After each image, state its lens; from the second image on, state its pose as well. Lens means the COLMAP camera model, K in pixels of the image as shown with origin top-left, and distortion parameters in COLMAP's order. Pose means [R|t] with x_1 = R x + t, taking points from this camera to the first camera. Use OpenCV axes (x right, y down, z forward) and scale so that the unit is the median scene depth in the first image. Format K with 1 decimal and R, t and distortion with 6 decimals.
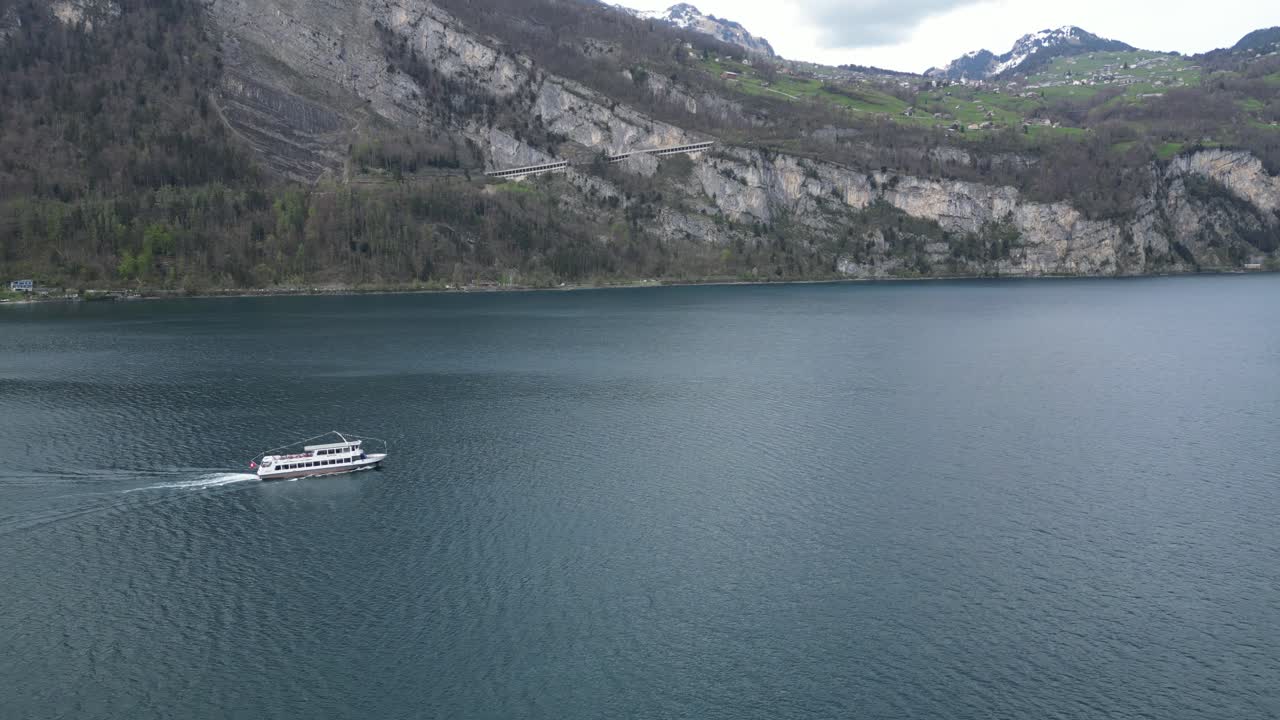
lens RADIAL K [[933.7, 0, 638.4], [0, 933.7, 364.6], [0, 0, 1]] dist [0.083731, -0.083379]
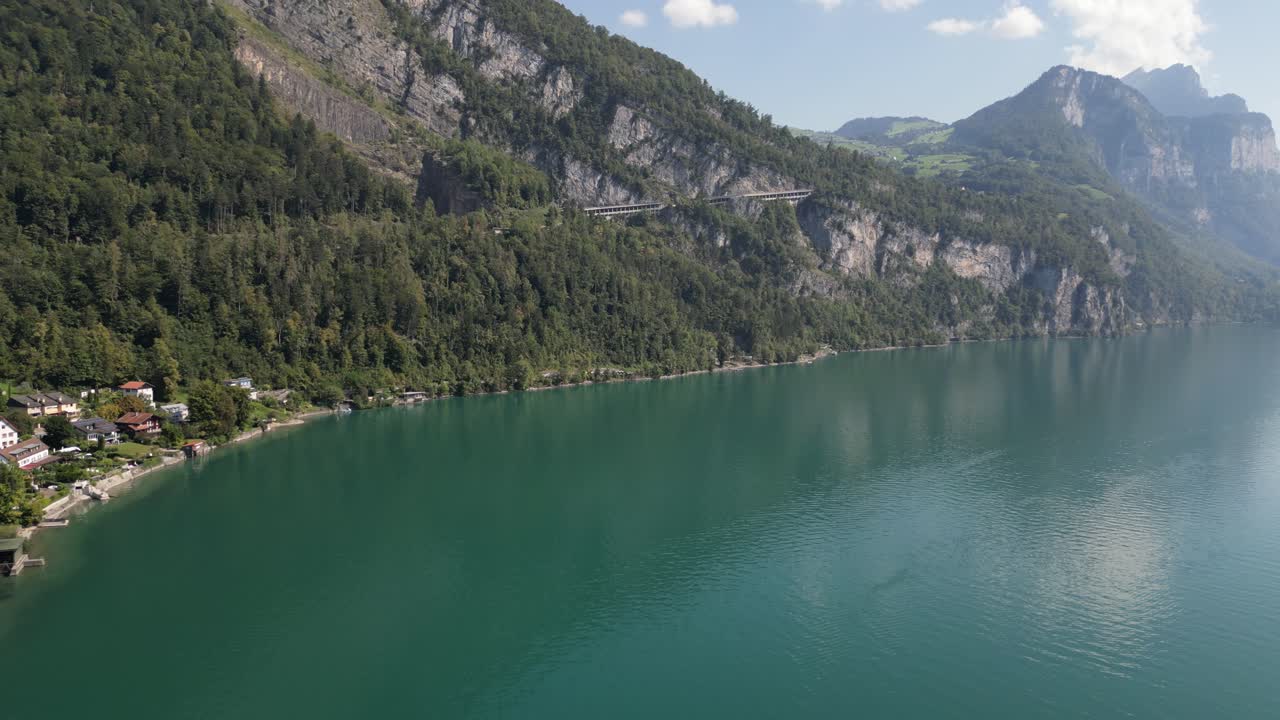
lens RADIAL K [[933.7, 0, 638.4], [0, 933.7, 364.6], [0, 0, 1]] dist [0.083731, -0.083379]
pose [[0.890385, -0.019948, 0.454771, -0.468529], [0.039280, 0.998680, -0.033100, -0.046075], [-0.453510, 0.047335, 0.889993, 0.277025]]
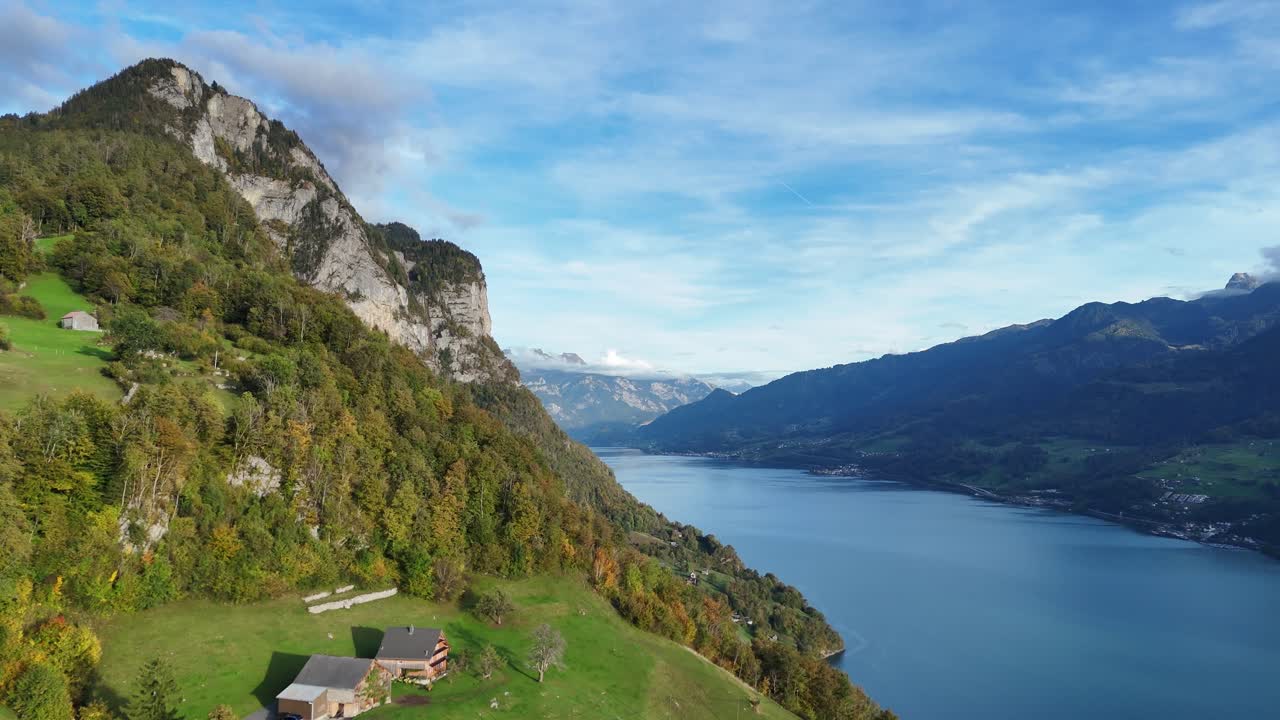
lens RADIAL K [[922.1, 0, 618.1], [0, 922.1, 360.2], [0, 0, 1]] dist [0.087317, -0.142656]
pose [[0.226010, 0.067523, 0.971782, 0.899800], [0.117726, 0.988389, -0.096057, -0.424350], [-0.966985, 0.136113, 0.215437, 1.381311]]
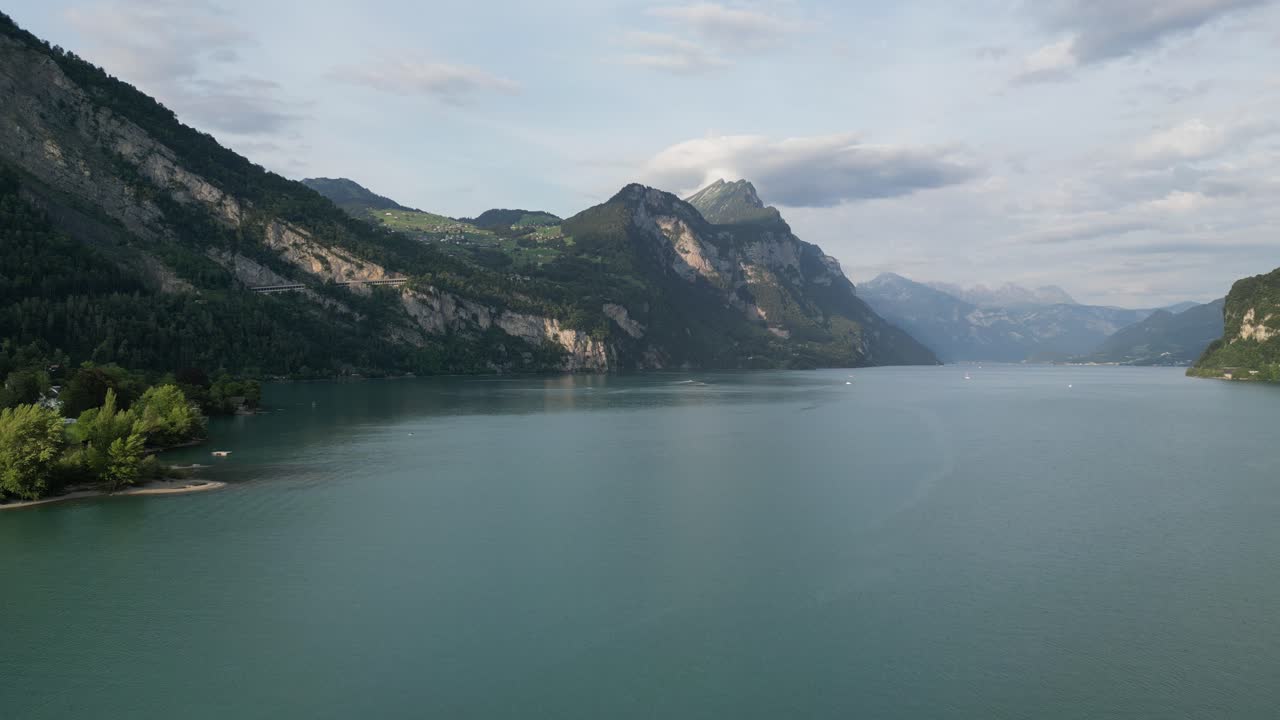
lens RADIAL K [[933.7, 0, 638.4], [0, 933.7, 364.6], [0, 0, 1]] dist [0.083731, -0.083379]
pose [[0.682742, 0.006296, 0.730632, -0.706880], [0.084678, 0.992543, -0.087681, 0.046937], [-0.725736, 0.121732, 0.677118, -0.205664]]
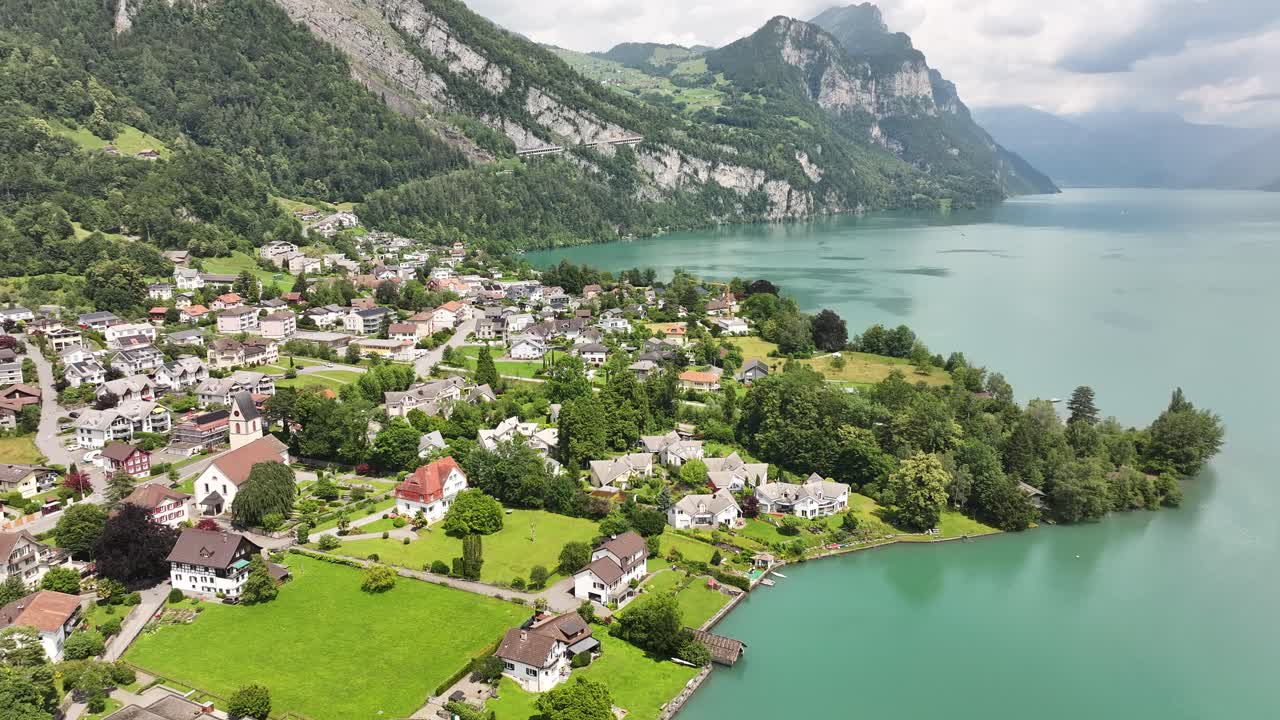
lens RADIAL K [[899.7, 0, 640.0], [0, 899.7, 360.0], [0, 0, 1]] dist [0.009427, -0.000237]
pose [[0.745239, -0.123915, 0.655182, -0.907167], [0.083722, 0.992194, 0.092425, -0.012967], [-0.661520, -0.014026, 0.749796, -0.100458]]
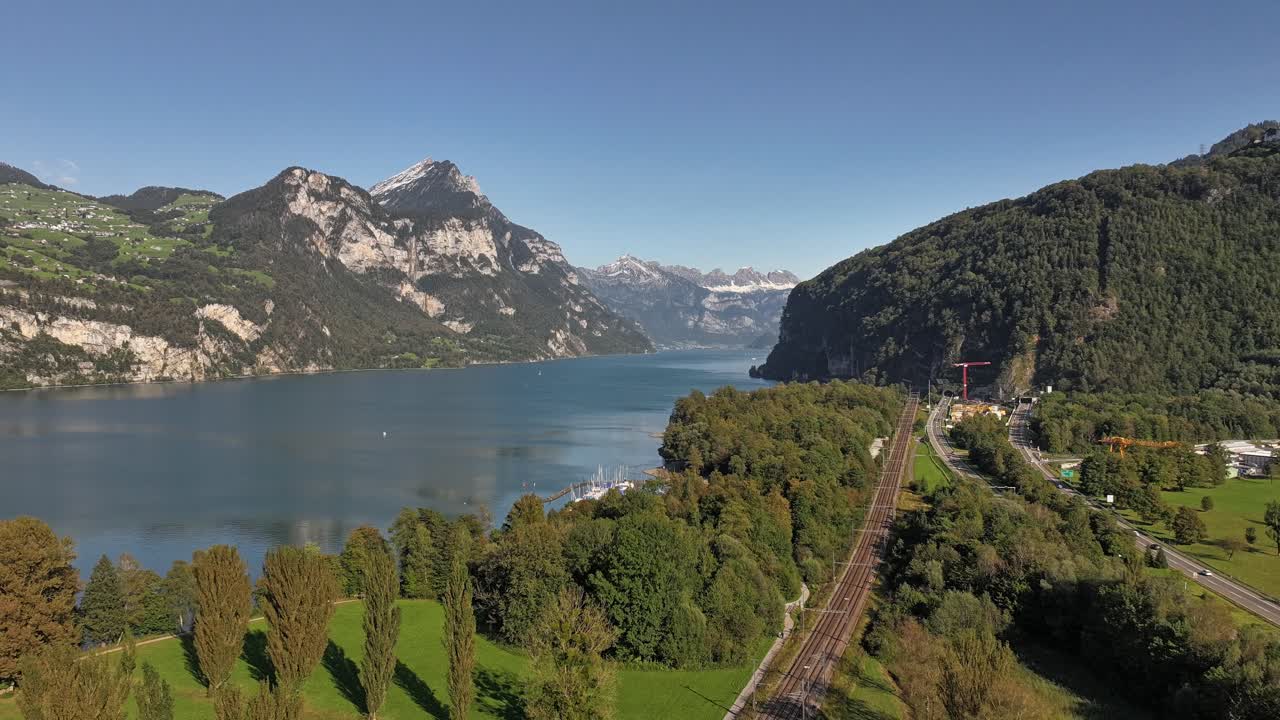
lens RADIAL K [[999.3, 0, 640.0], [0, 999.3, 360.0], [0, 0, 1]] dist [0.000650, 0.001200]
pose [[0.479625, -0.009028, 0.877427, -0.650041], [0.112973, 0.992260, -0.051545, 0.049299], [-0.870170, 0.123848, 0.476933, -0.519732]]
